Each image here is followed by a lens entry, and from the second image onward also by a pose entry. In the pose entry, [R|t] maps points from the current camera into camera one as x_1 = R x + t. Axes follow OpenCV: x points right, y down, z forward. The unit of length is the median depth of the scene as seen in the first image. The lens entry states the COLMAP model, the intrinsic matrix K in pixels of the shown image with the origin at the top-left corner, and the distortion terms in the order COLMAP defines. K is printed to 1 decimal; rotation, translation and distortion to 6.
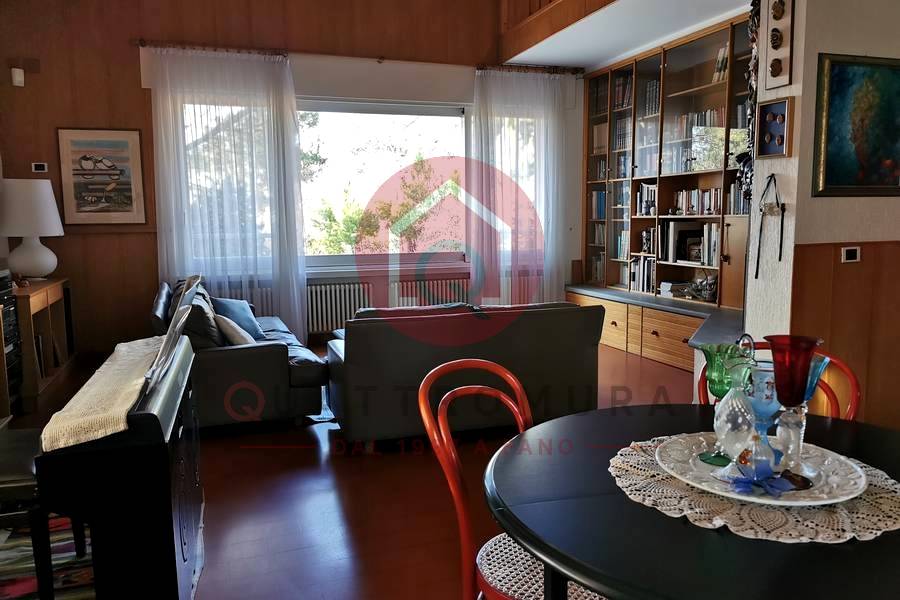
lens RADIAL K [[697.3, 0, 447.8], [0, 697.3, 301.9], [0, 0, 1]] dist [0.041198, -0.026189]
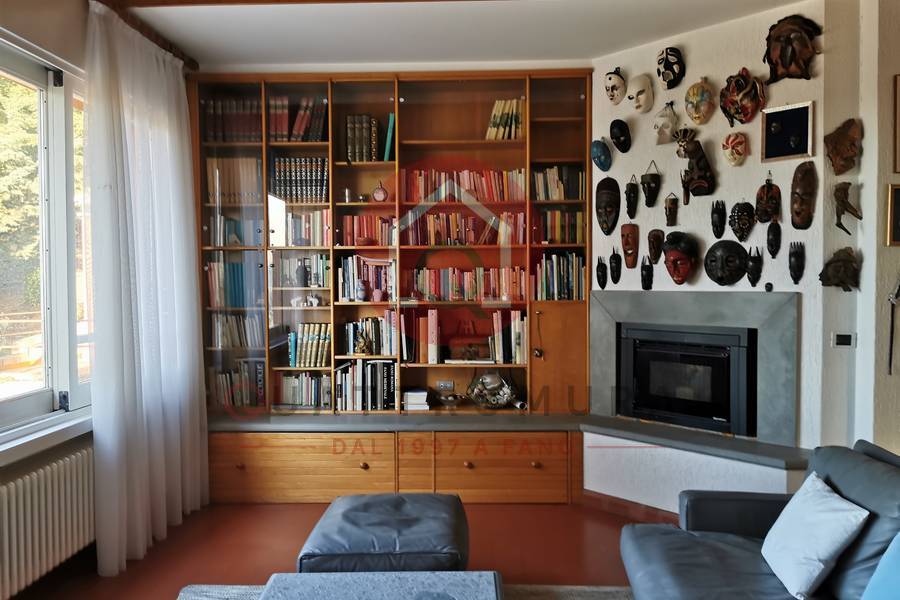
lens RADIAL K [[697.3, 0, 447.9], [0, 697.3, 297.8], [0, 0, 1]] dist [0.041198, -0.026189]
pose [[0.345940, -0.018089, 0.938082, -0.334393], [0.118499, 0.992650, -0.024558, -0.097019], [-0.930743, 0.119657, 0.345541, 0.660413]]
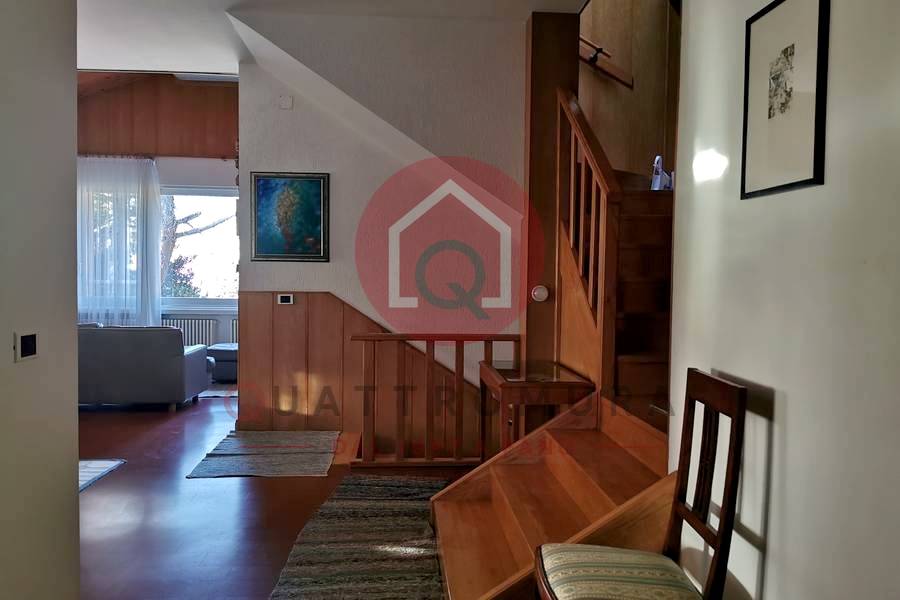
lens RADIAL K [[697.3, 0, 452.1], [0, 697.3, 301.5], [0, 0, 1]] dist [0.041198, -0.026189]
pose [[0.963646, 0.030701, -0.265414, 1.167606], [-0.052739, 0.995689, -0.076306, 0.029591], [0.261927, 0.087530, 0.961110, -0.311924]]
